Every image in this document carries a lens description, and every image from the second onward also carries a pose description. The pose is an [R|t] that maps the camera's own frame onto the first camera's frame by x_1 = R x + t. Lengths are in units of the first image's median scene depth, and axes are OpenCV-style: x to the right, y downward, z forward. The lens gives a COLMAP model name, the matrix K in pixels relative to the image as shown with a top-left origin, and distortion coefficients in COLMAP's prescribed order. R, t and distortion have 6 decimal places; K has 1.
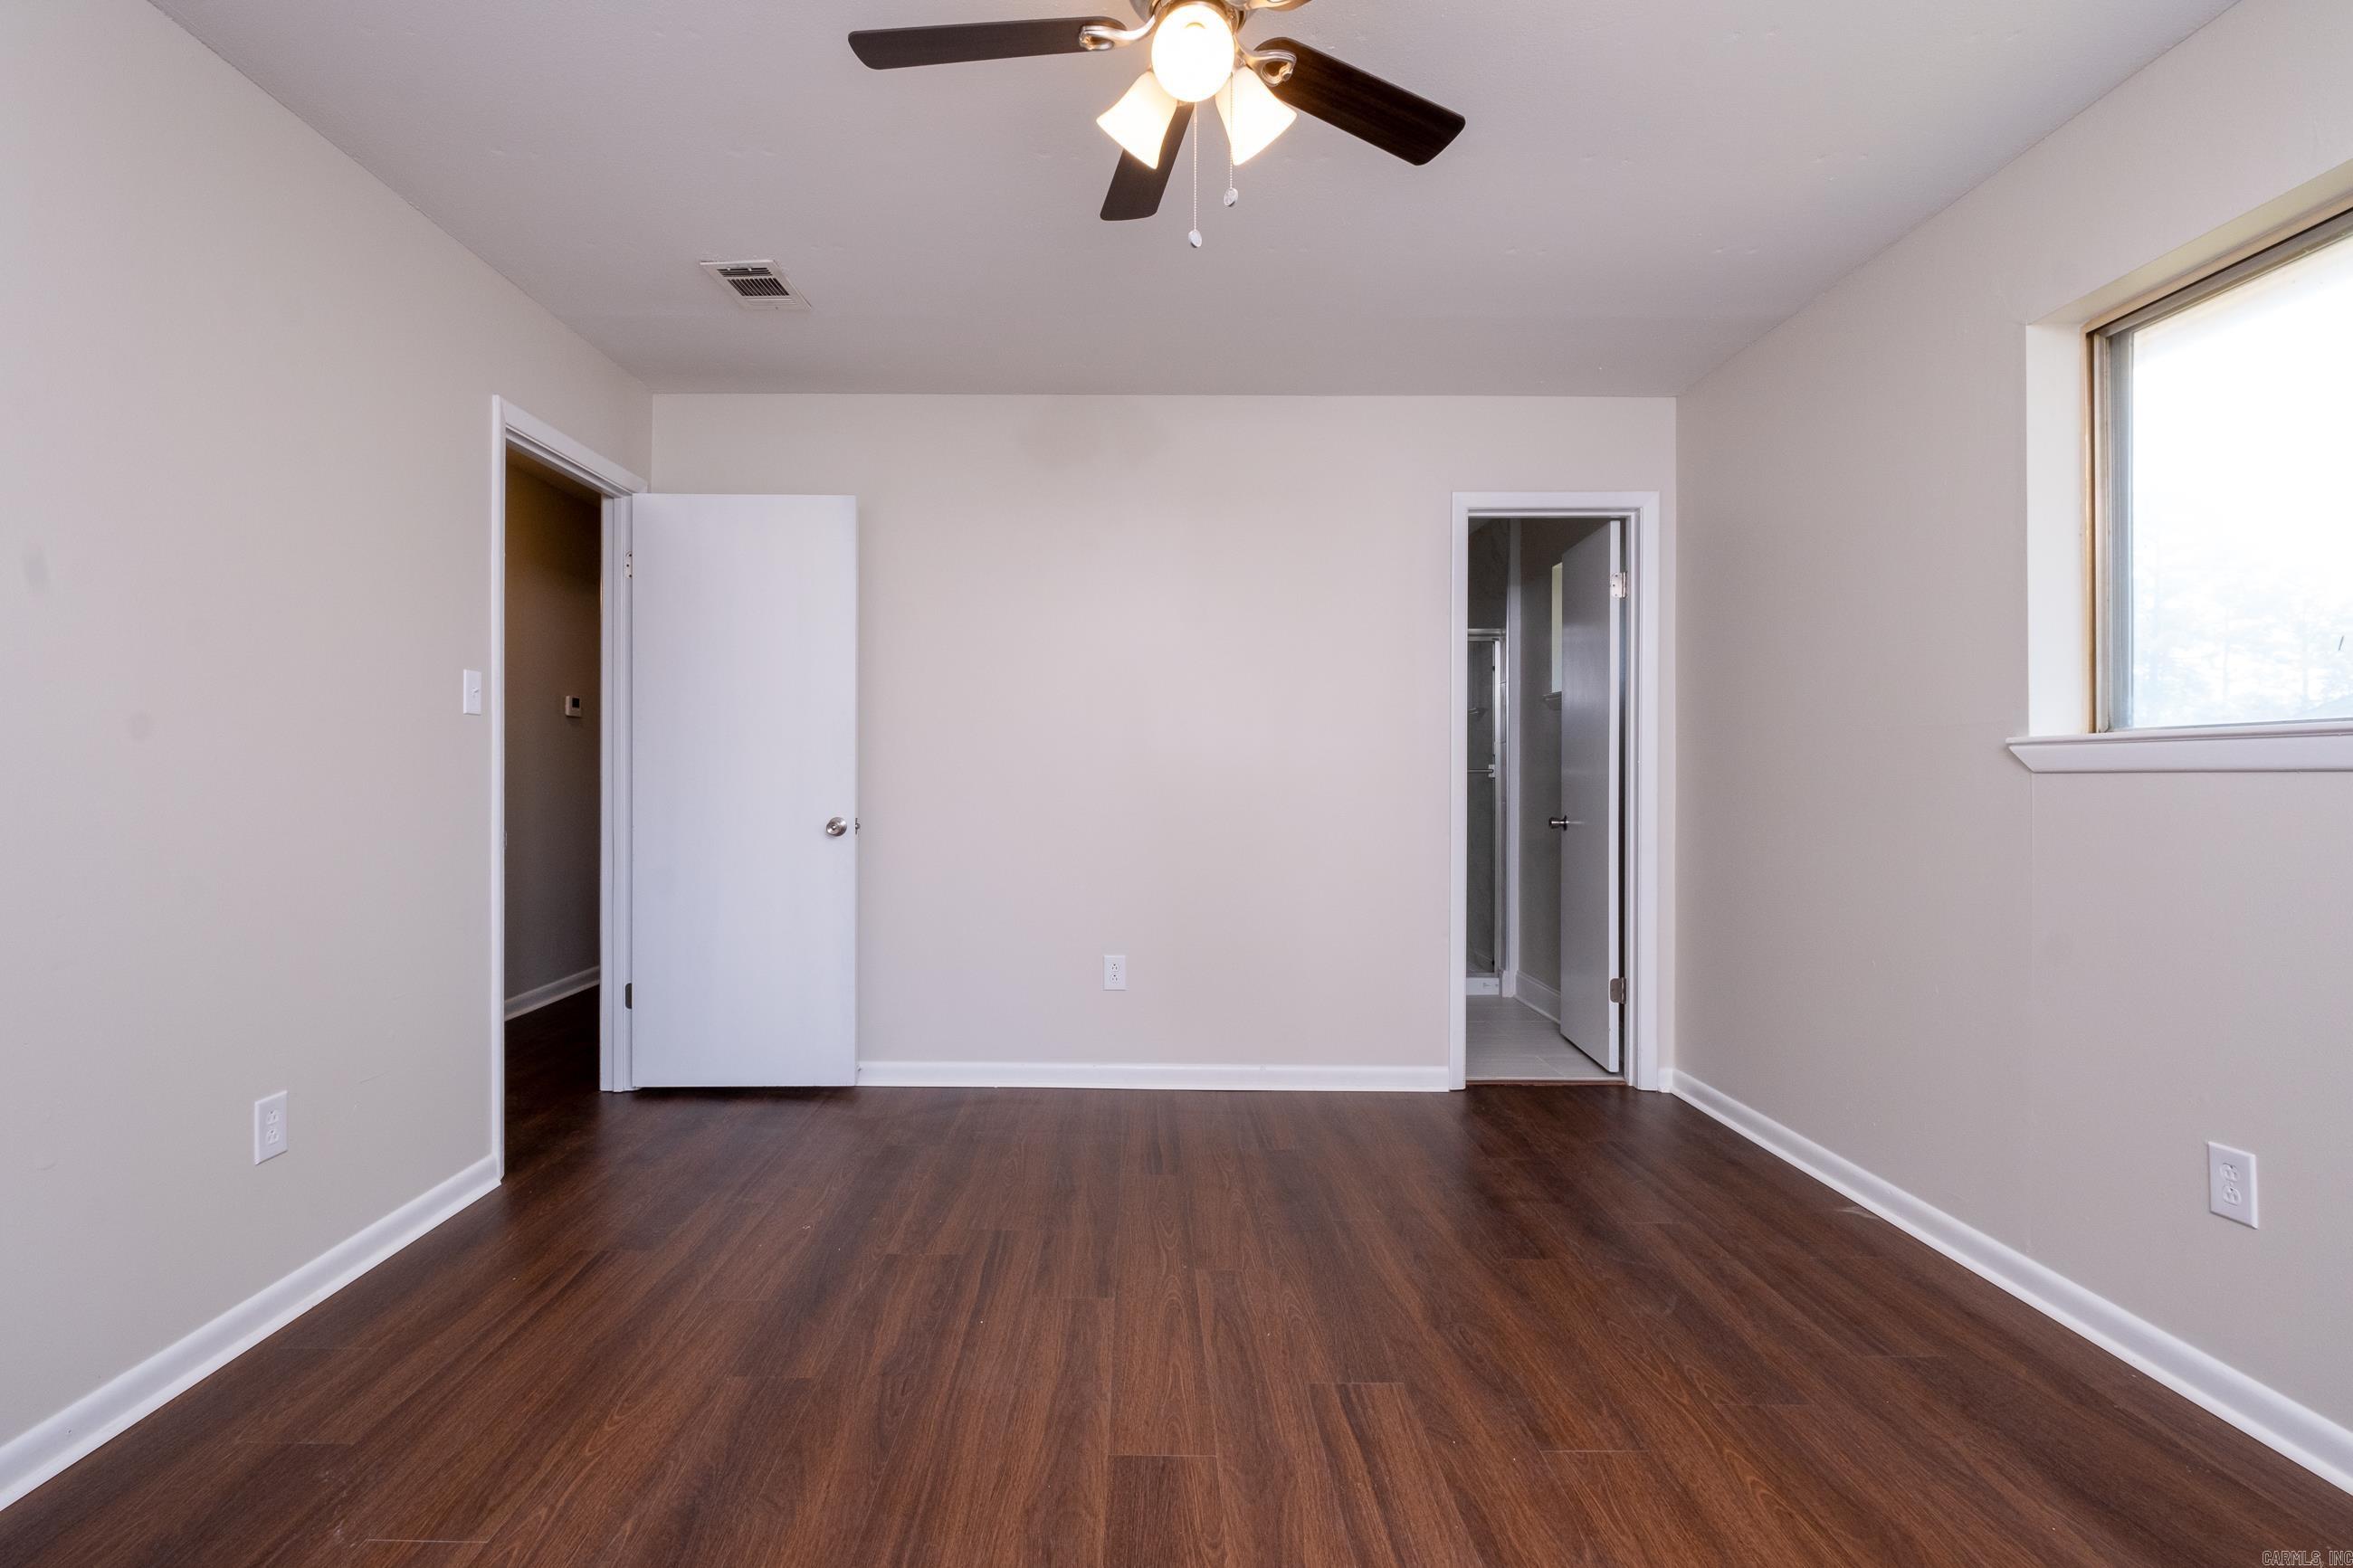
lens RADIAL K [[1068.0, 0, 1151.3], [0, 1068.0, 774.1], [0, 0, 1]] dist [-0.005387, -0.000738]
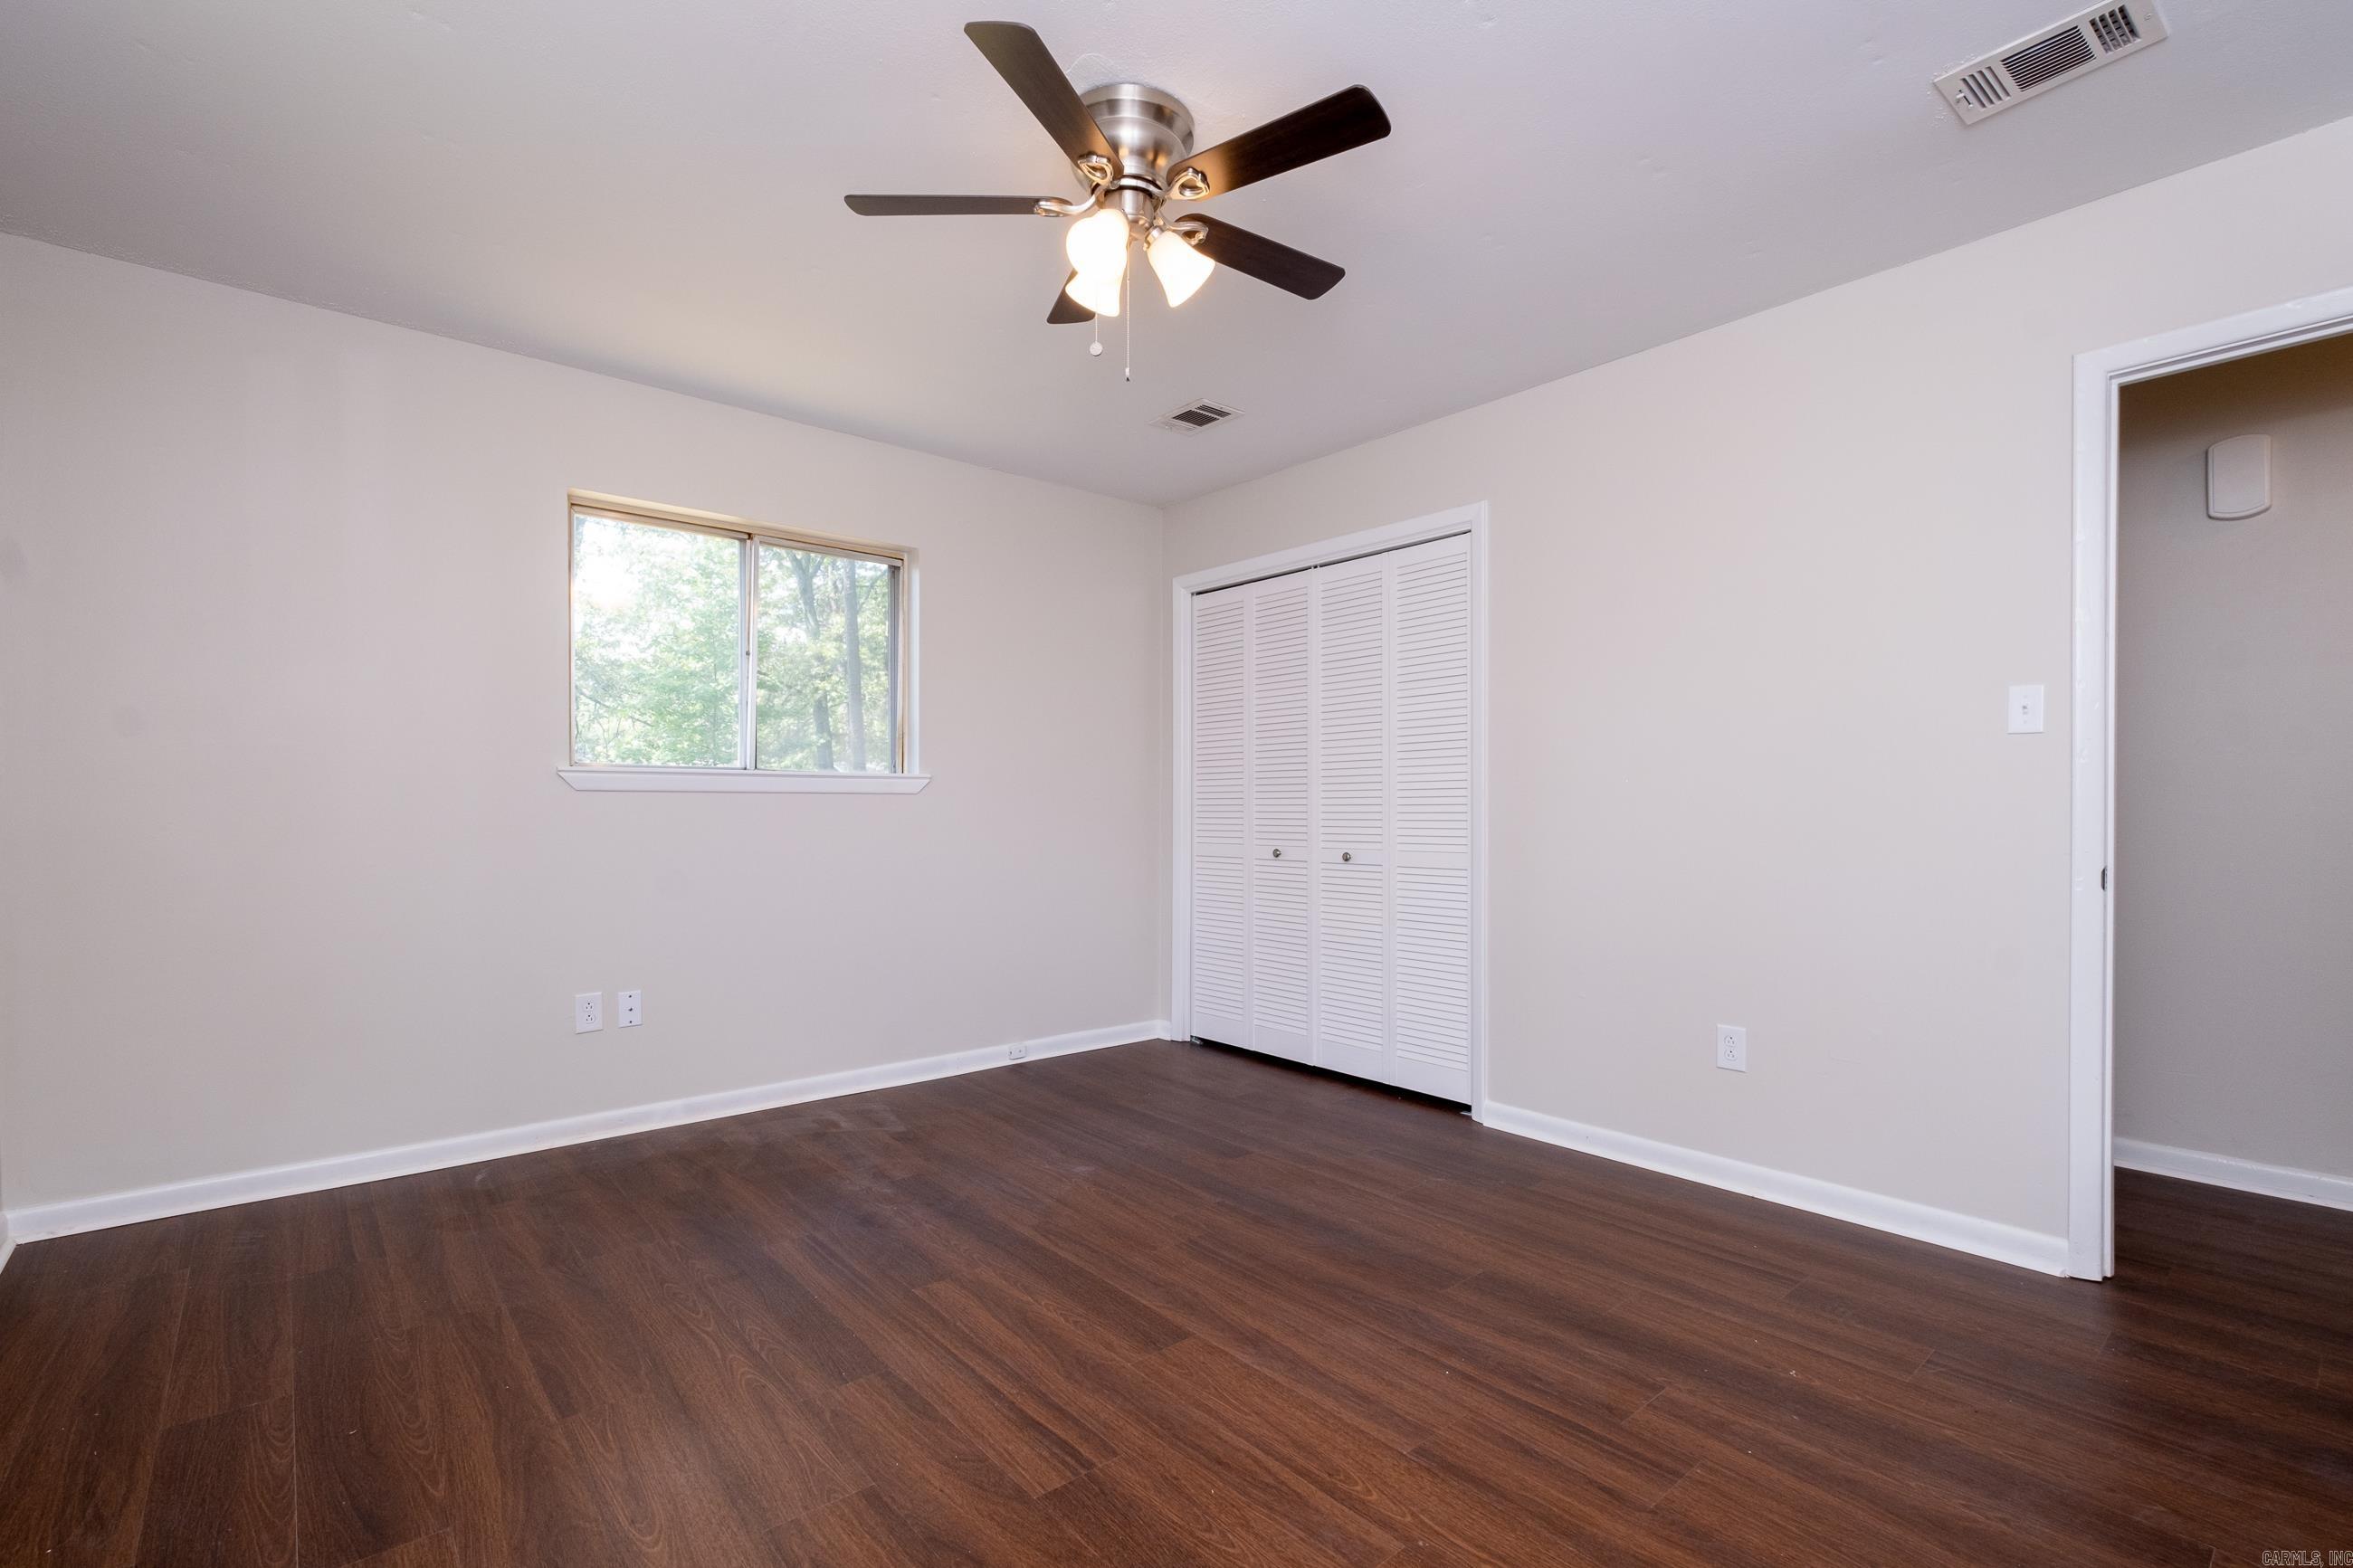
lens RADIAL K [[1068.0, 0, 1168.9], [0, 1068.0, 796.4], [0, 0, 1]] dist [-0.005387, -0.000738]
pose [[-0.771846, -0.005398, -0.635786, 0.713975], [-0.002809, 0.999983, -0.005081, 0.006535], [0.635803, -0.002136, -0.771848, 1.761111]]
